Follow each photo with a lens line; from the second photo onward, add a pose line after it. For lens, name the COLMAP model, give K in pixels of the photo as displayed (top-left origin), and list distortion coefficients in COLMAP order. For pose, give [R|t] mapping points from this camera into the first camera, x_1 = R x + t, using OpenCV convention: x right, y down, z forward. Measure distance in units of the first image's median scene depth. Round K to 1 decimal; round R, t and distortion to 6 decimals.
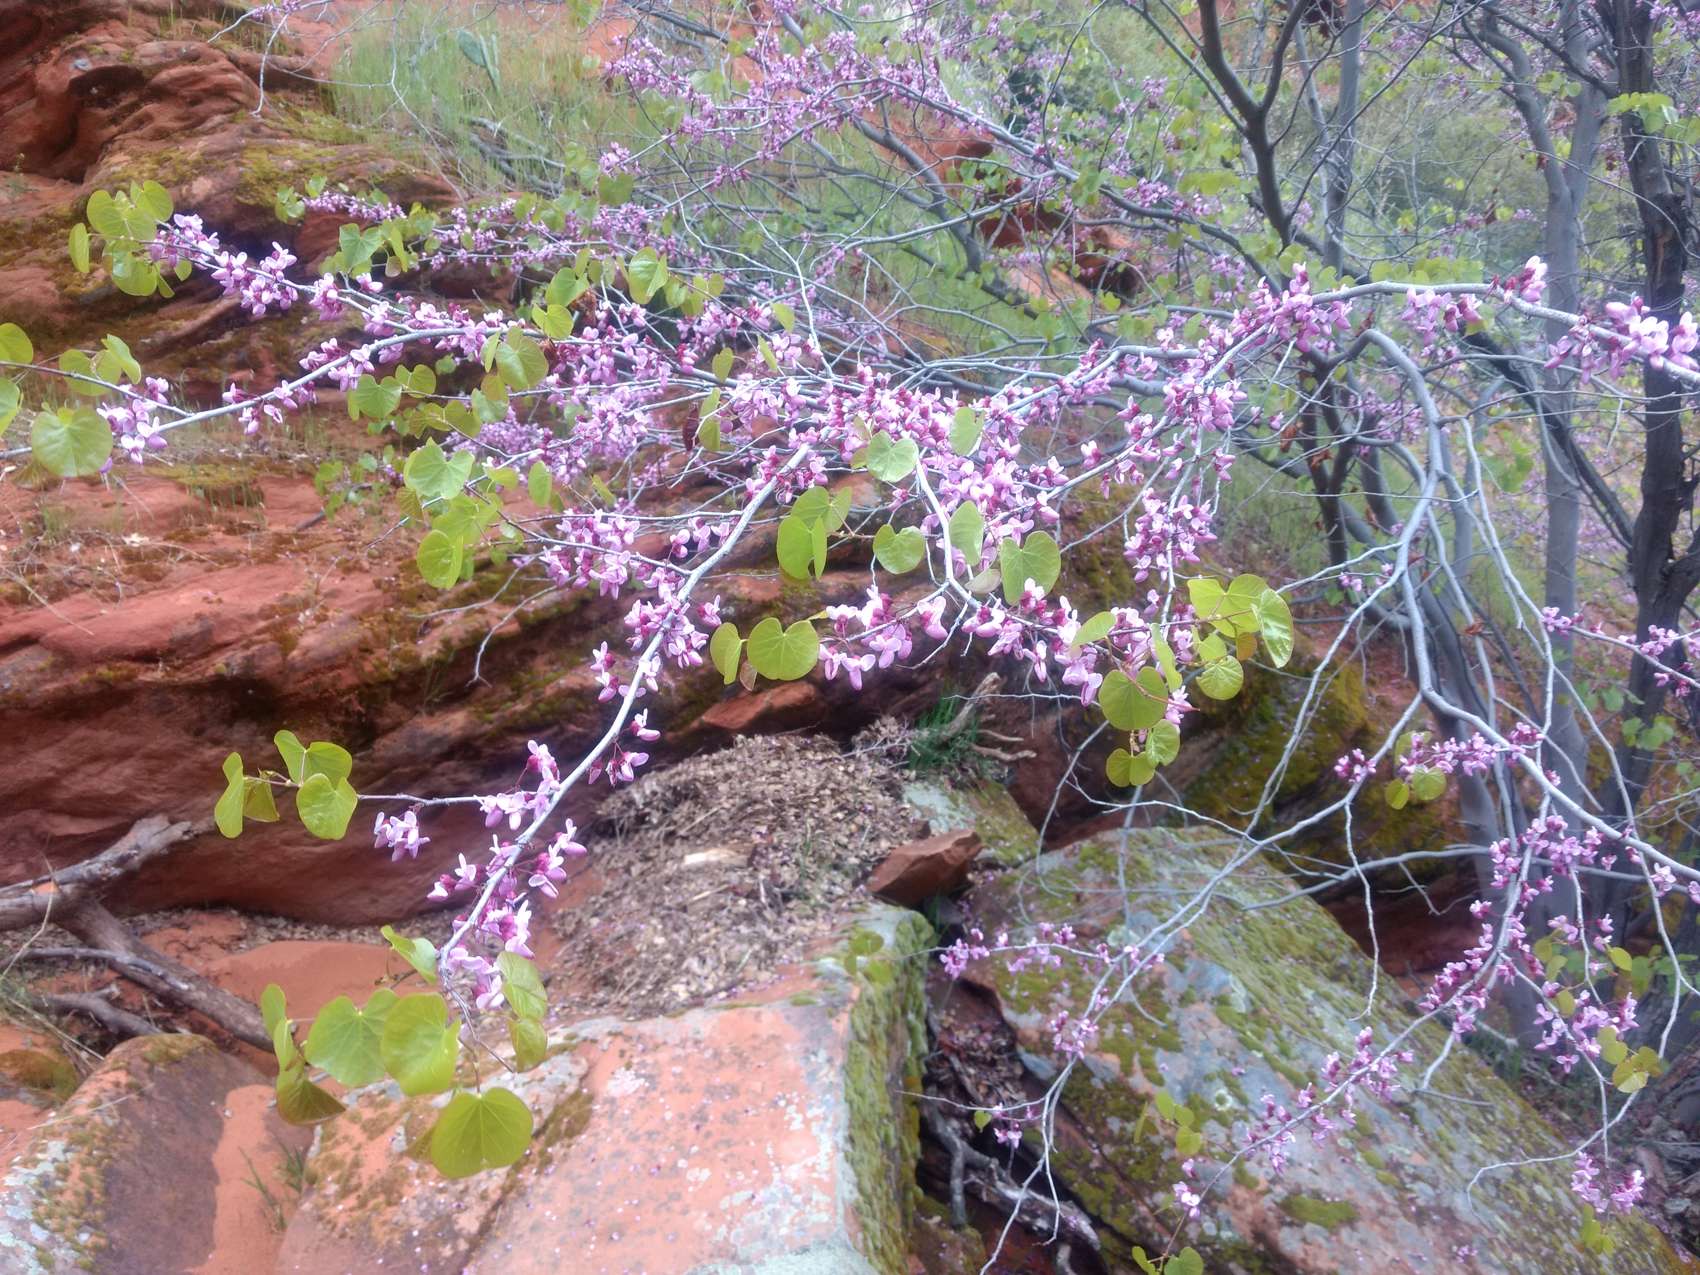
lens RADIAL K [[1369.0, 0, 854.6], [0, 1369.0, 631.8], [0, 0, 1]] dist [0.042323, -0.012927]
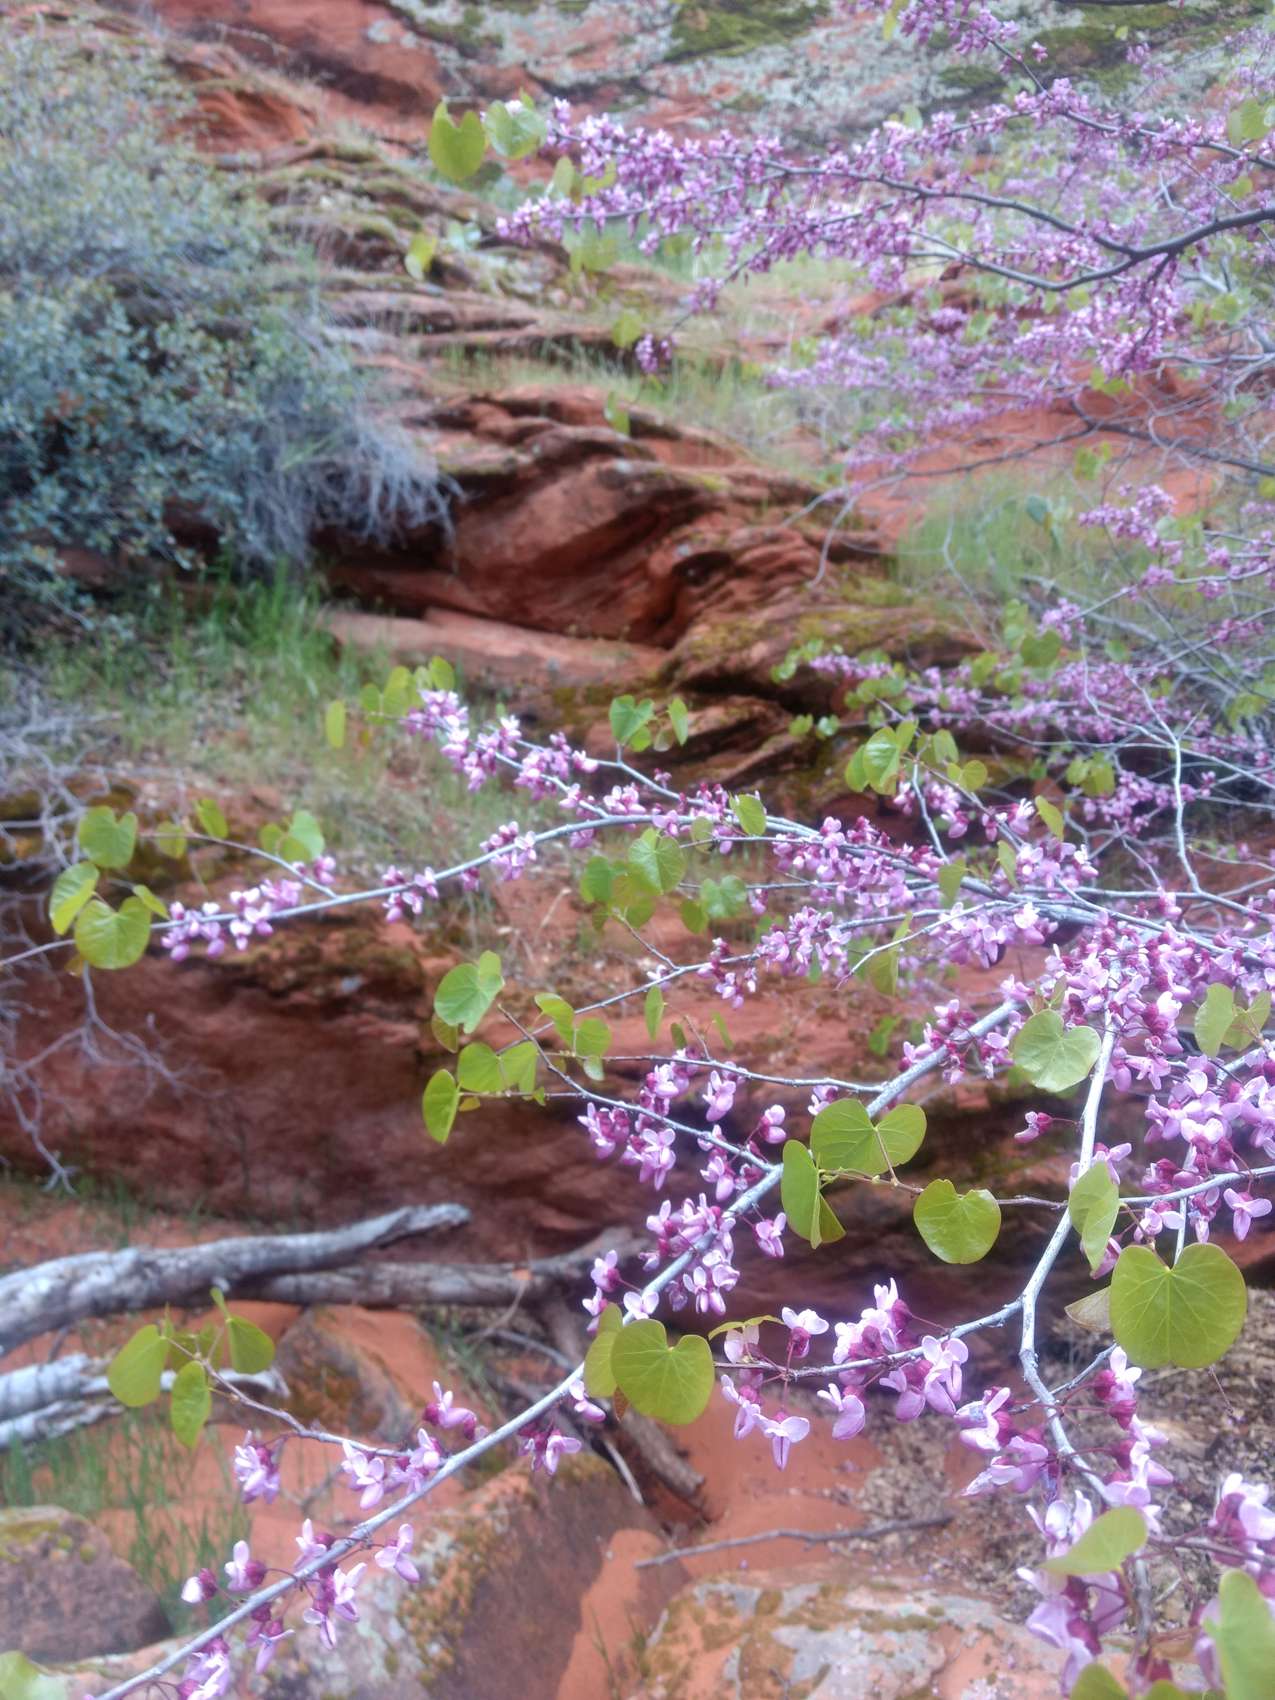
lens RADIAL K [[1369.0, 0, 637.1], [0, 1369.0, 859.7], [0, 0, 1]] dist [0.042323, -0.012927]
pose [[0.836843, 0.071351, -0.542773, 0.055227], [-0.154152, 0.982064, -0.108571, -0.030888], [0.525291, 0.174526, 0.832833, 0.088363]]
